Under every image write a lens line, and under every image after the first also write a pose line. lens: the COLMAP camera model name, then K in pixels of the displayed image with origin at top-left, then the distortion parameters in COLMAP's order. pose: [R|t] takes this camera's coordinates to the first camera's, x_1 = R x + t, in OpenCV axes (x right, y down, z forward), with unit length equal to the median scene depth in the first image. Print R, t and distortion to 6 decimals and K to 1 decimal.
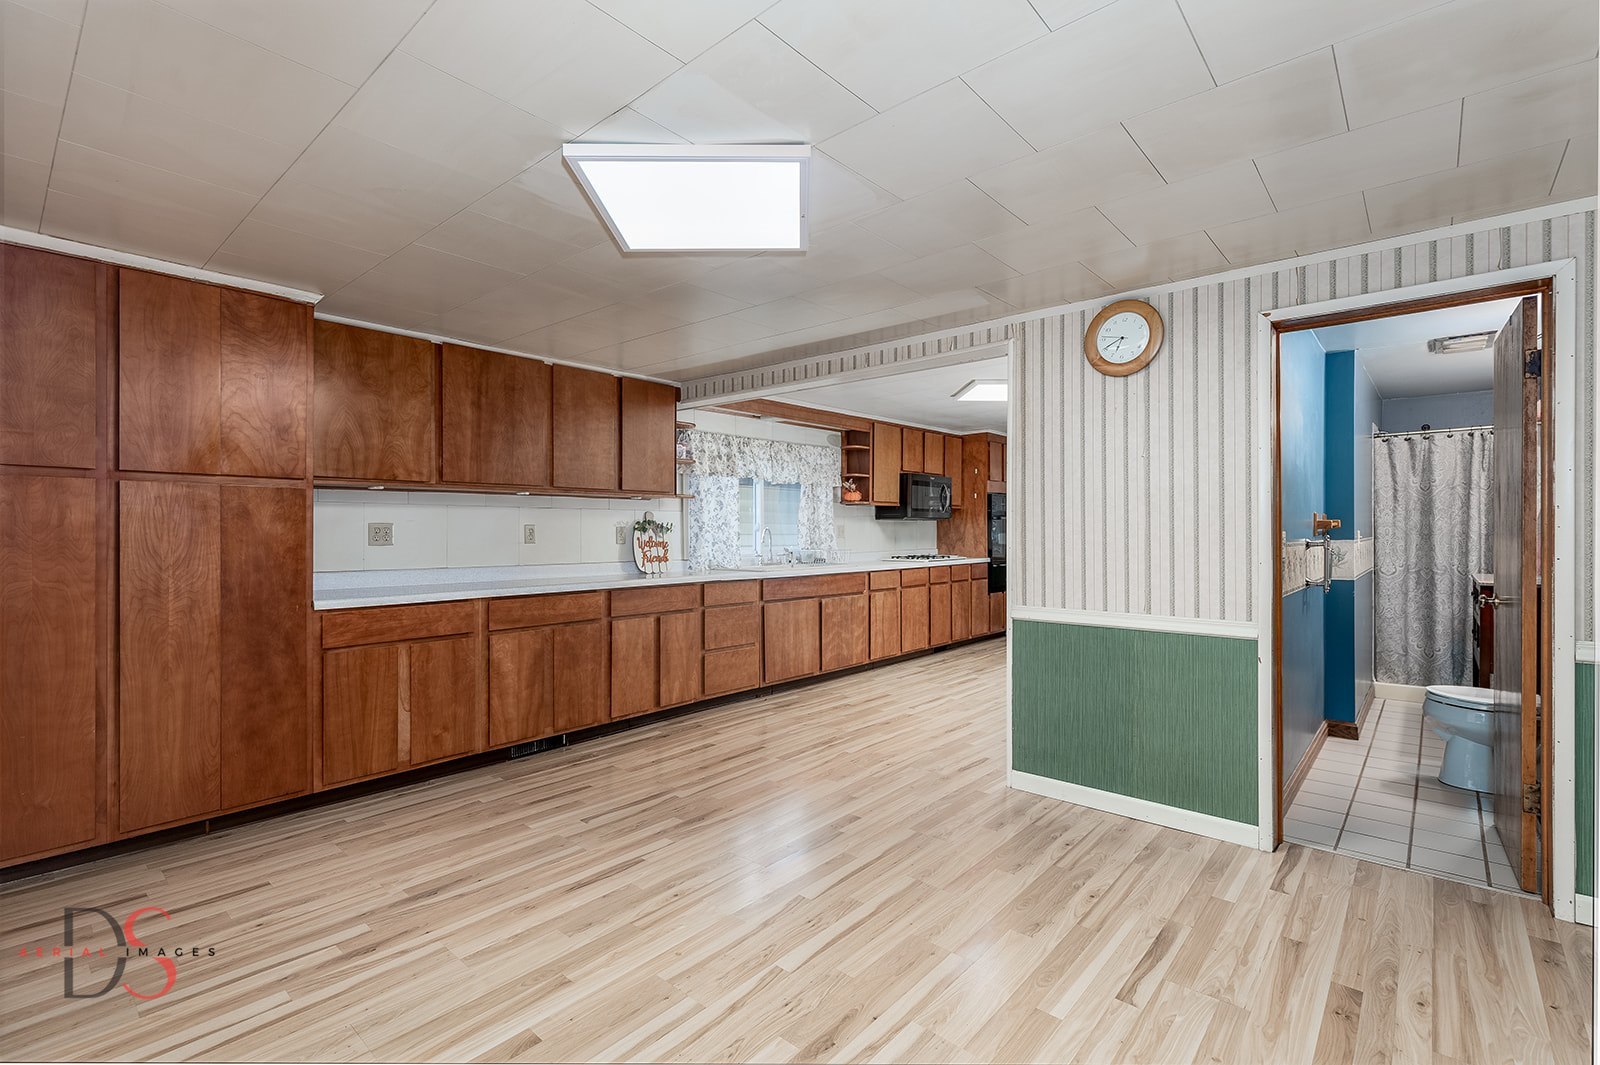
lens RADIAL K [[715.1, 0, 814.7], [0, 715.1, 531.2], [0, 0, 1]] dist [0.000314, 0.000102]
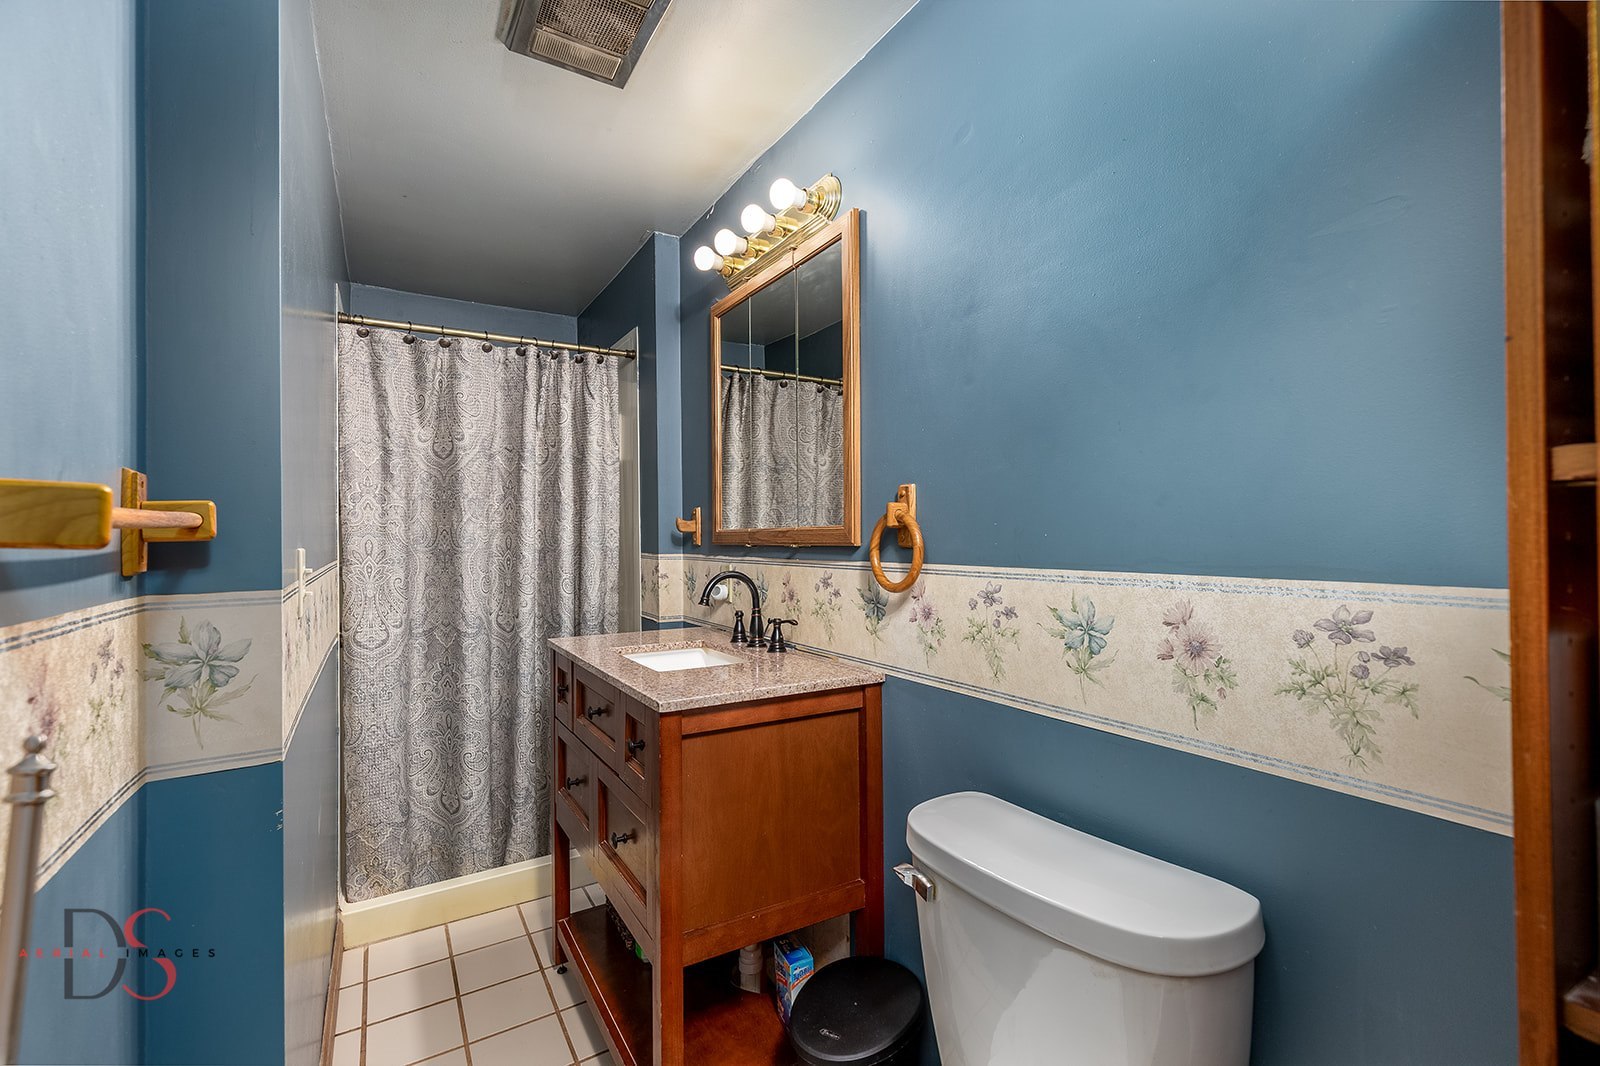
lens RADIAL K [[715.1, 0, 814.7], [0, 715.1, 531.7], [0, 0, 1]] dist [0.000314, 0.000102]
pose [[0.299970, 0.004066, 0.953940, 0.478199], [0.007915, 0.999946, -0.006751, -0.003597], [-0.953916, 0.009576, 0.299921, 0.624865]]
